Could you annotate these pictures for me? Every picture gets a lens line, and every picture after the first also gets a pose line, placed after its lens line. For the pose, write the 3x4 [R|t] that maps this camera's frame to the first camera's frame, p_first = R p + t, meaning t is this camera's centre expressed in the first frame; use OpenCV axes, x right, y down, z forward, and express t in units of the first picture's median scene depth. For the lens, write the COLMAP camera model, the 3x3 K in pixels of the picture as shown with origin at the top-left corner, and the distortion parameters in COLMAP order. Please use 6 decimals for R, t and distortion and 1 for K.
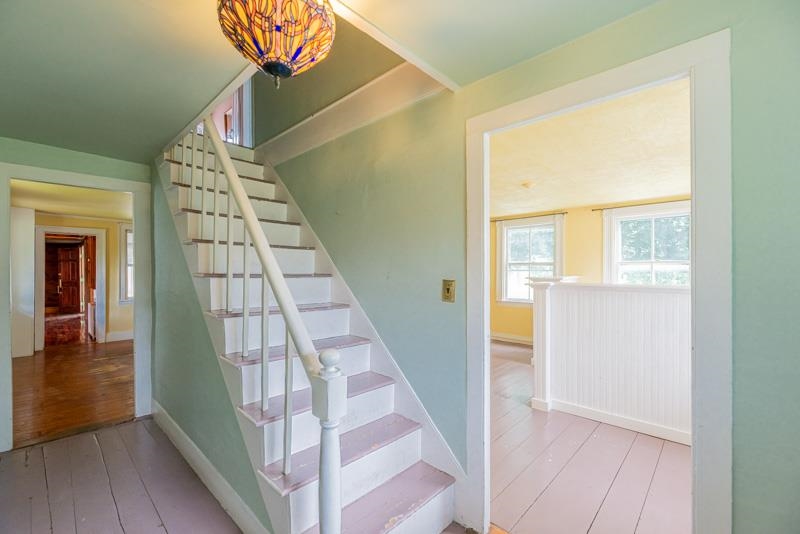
lens RADIAL K [[332.9, 0, 373.7], [0, 332.9, 269.2], [0, 0, 1]] dist [-0.001582, -0.000358]
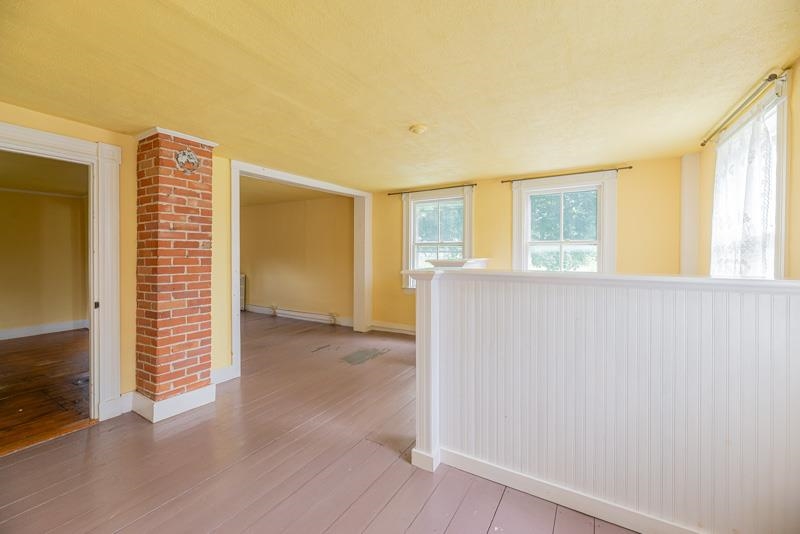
lens RADIAL K [[332.9, 0, 389.7], [0, 332.9, 251.1], [0, 0, 1]] dist [-0.001582, -0.000358]
pose [[0.970649, 0.001438, 0.240496, 0.169354], [-0.001668, 0.999998, 0.000753, 0.002179], [-0.240495, -0.001132, 0.970650, 0.235270]]
